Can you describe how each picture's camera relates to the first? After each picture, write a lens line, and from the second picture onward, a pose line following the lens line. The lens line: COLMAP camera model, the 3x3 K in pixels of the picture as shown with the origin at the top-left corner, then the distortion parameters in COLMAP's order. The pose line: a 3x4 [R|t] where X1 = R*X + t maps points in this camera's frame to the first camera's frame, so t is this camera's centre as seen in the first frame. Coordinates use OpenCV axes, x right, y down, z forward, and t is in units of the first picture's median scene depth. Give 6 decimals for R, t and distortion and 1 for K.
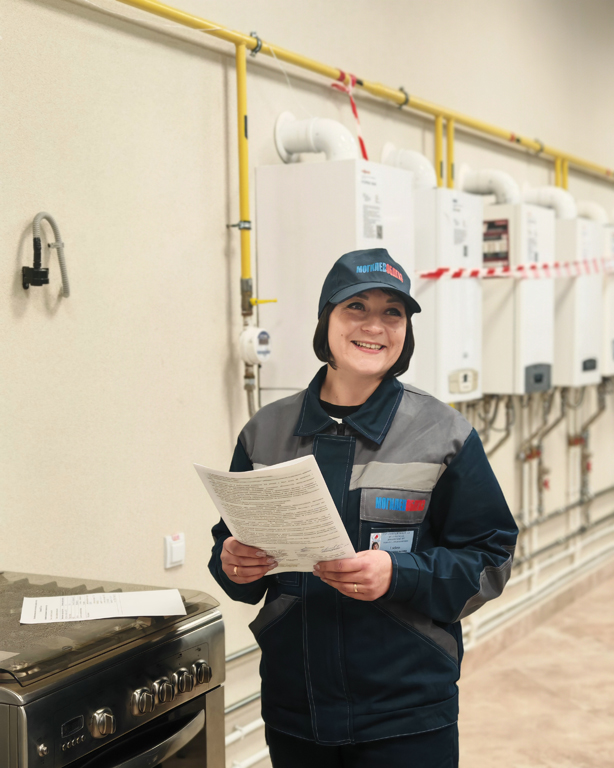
lens RADIAL K [[1284.9, 0, 307.0], [0, 1284.9, 384.0], [0, 0, 1]] dist [0.064284, 0.032558]
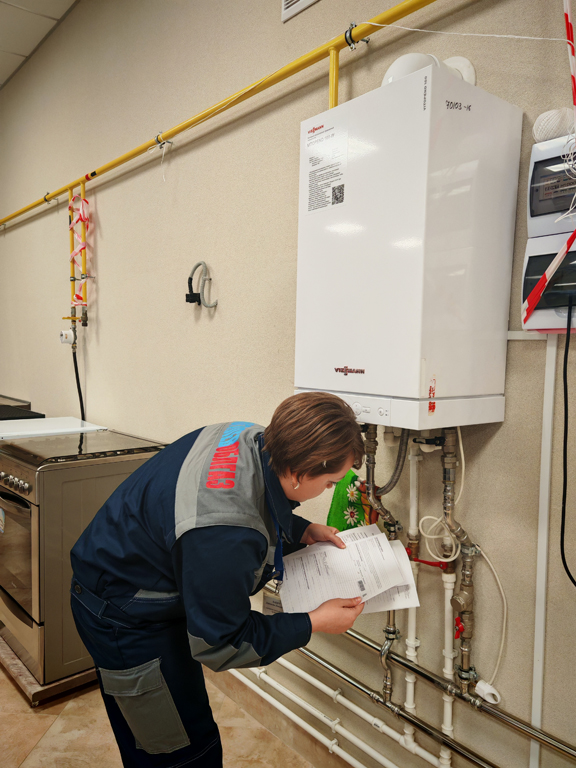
lens RADIAL K [[598.1, 0, 288.0], [0, 598.1, 384.0], [0, 0, 1]] dist [0.083315, -0.090955]
pose [[-0.375633, 0.056555, -0.925041, 0.430330], [-0.059777, 0.994579, 0.085080, -0.033474], [0.924839, 0.087255, -0.370216, 1.157918]]
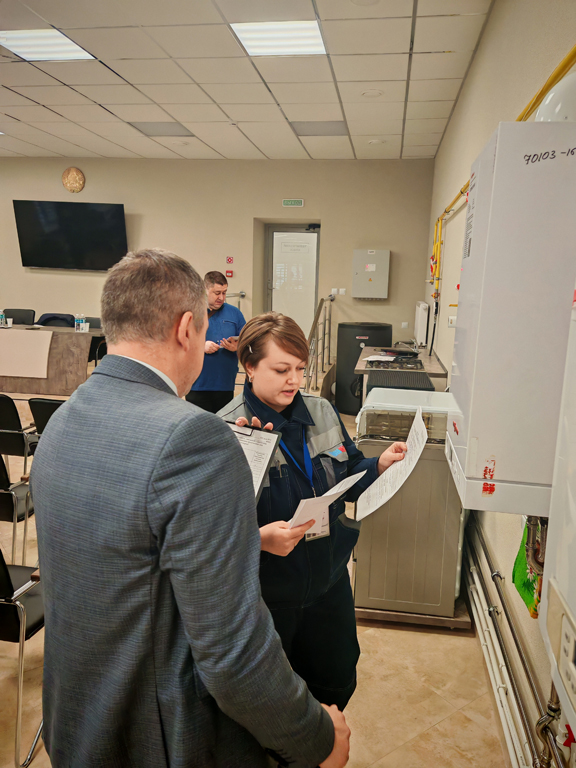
lens RADIAL K [[598.1, 0, 288.0], [0, 598.1, 384.0], [0, 0, 1]] dist [0.083315, -0.090955]
pose [[-0.945897, 0.044232, -0.321438, 0.285975], [-0.029465, 0.974862, 0.220855, -0.119640], [0.323126, 0.218377, -0.920815, 1.360481]]
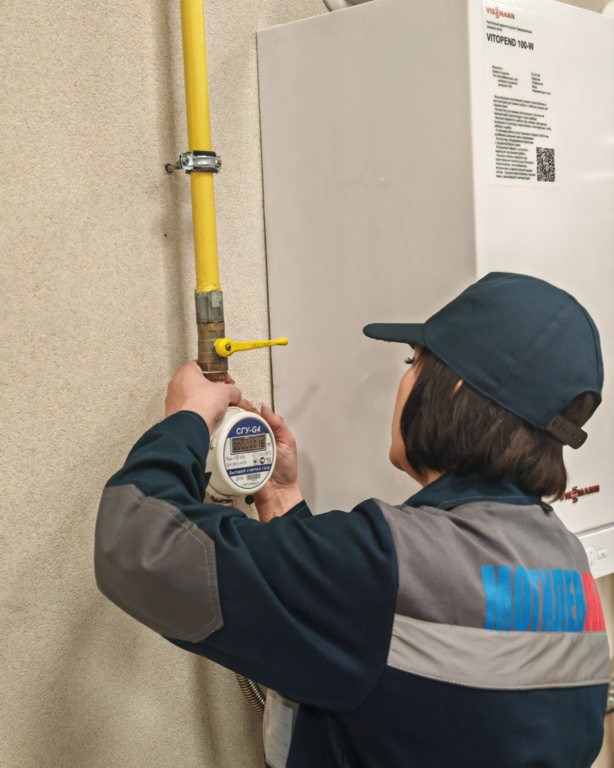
lens RADIAL K [[1284.9, 0, 307.0], [0, 1284.9, 384.0], [0, 0, 1]] dist [0.064284, 0.032558]
pose [[0.972281, -0.014222, -0.233383, 0.080125], [0.017507, 0.999775, 0.012013, -0.056392], [0.233159, -0.015765, 0.972311, 0.601861]]
